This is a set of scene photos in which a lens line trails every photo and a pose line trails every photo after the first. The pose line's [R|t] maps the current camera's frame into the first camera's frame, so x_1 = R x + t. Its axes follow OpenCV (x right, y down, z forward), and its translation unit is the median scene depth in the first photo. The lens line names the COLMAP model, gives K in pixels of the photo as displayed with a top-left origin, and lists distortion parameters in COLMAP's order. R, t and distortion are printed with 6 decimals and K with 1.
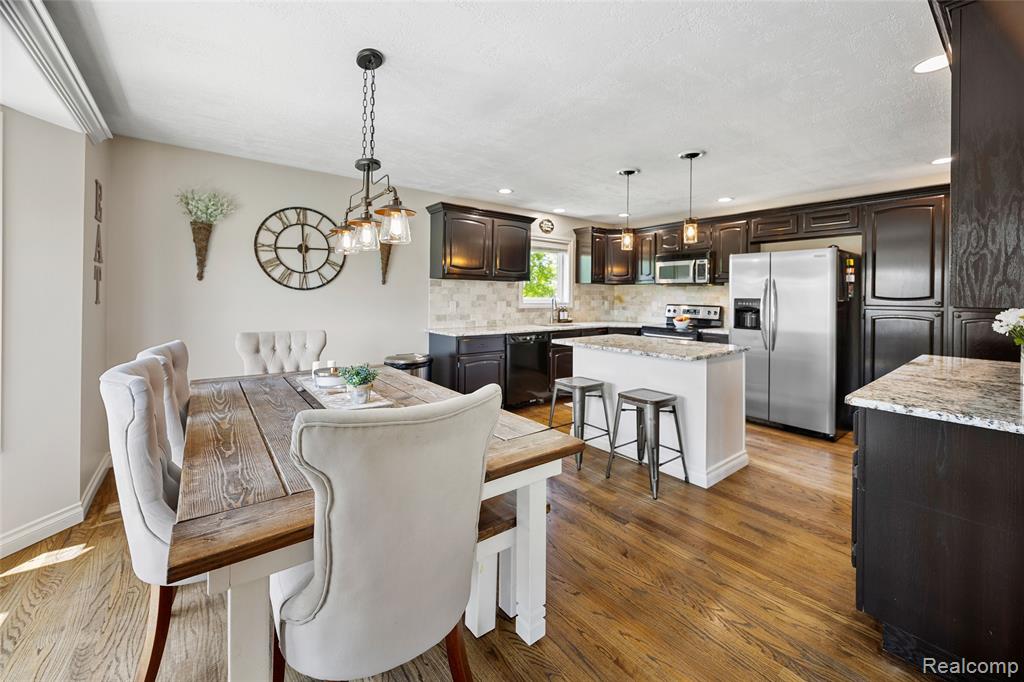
lens RADIAL K [[408.2, 0, 522.7], [0, 408.2, 296.7], [0, 0, 1]] dist [-0.001629, -0.000030]
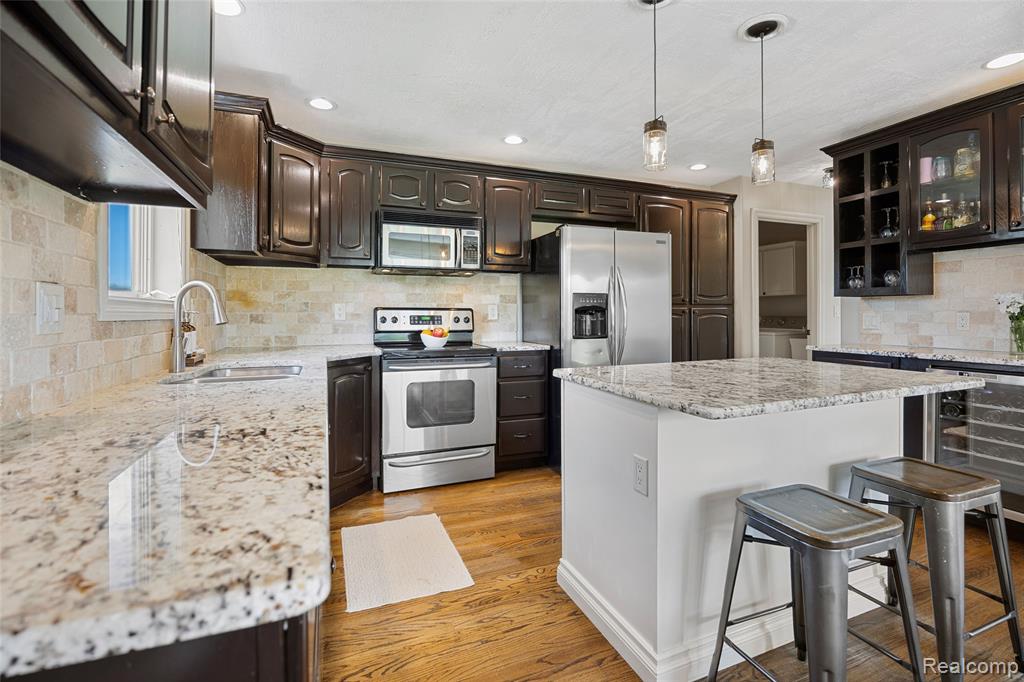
lens RADIAL K [[475.0, 0, 513.6], [0, 475.0, 316.5], [0, 0, 1]] dist [-0.015743, -0.000489]
pose [[0.297915, -0.016388, 0.954452, -0.197851], [0.006051, 0.999865, 0.015279, 0.023917], [-0.954573, 0.001223, 0.297974, 0.716204]]
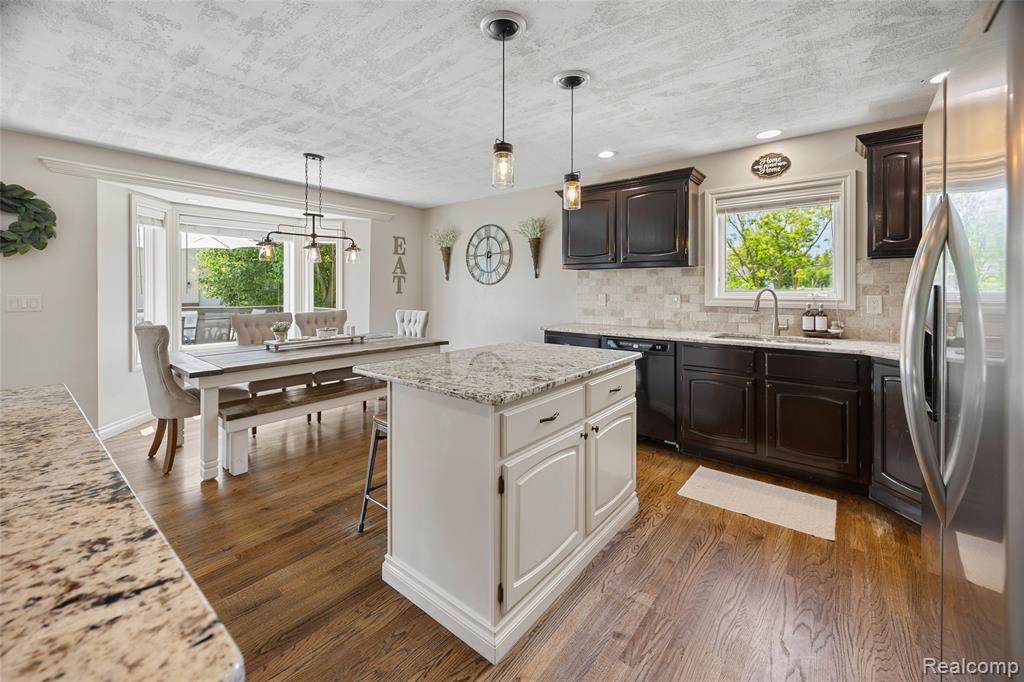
lens RADIAL K [[412.2, 0, 507.7], [0, 412.2, 288.8], [0, 0, 1]] dist [0.000682, 0.000107]
pose [[0.207145, -0.006009, -0.978292, 0.596704], [0.004032, 0.999978, -0.005288, 0.003050], [0.978302, -0.002849, 0.207165, 0.559050]]
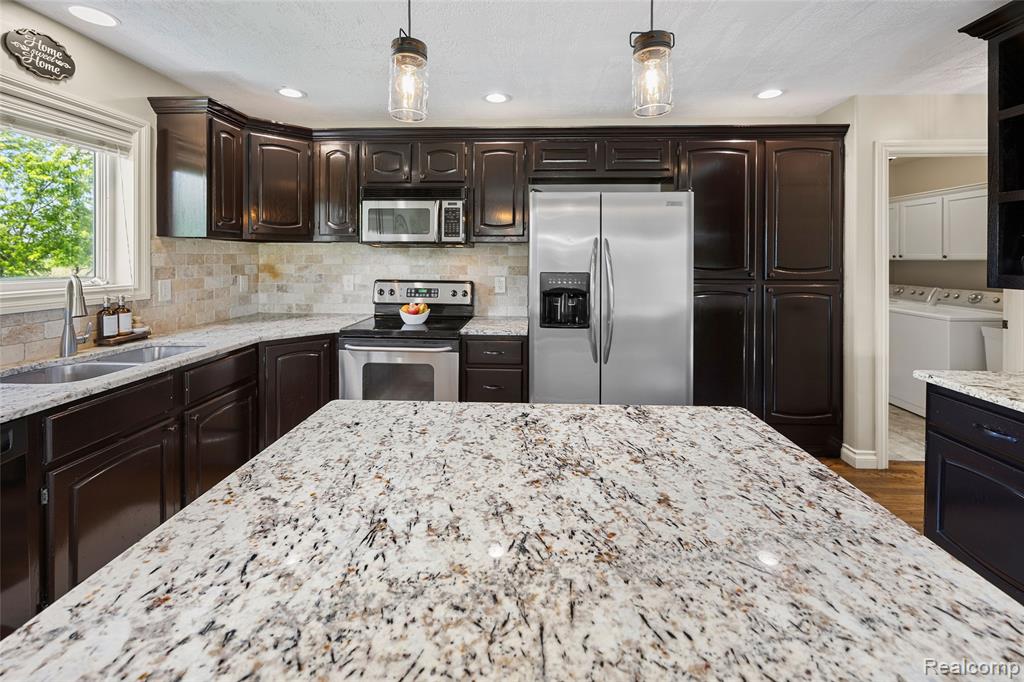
lens RADIAL K [[413.0, 0, 507.7], [0, 413.0, 257.7], [0, 0, 1]] dist [-0.000907, 0.000047]
pose [[0.669044, -0.006009, 0.743199, 0.067145], [0.001949, 0.999978, 0.006330, -0.016204], [-0.743220, -0.002787, 0.669041, 0.551092]]
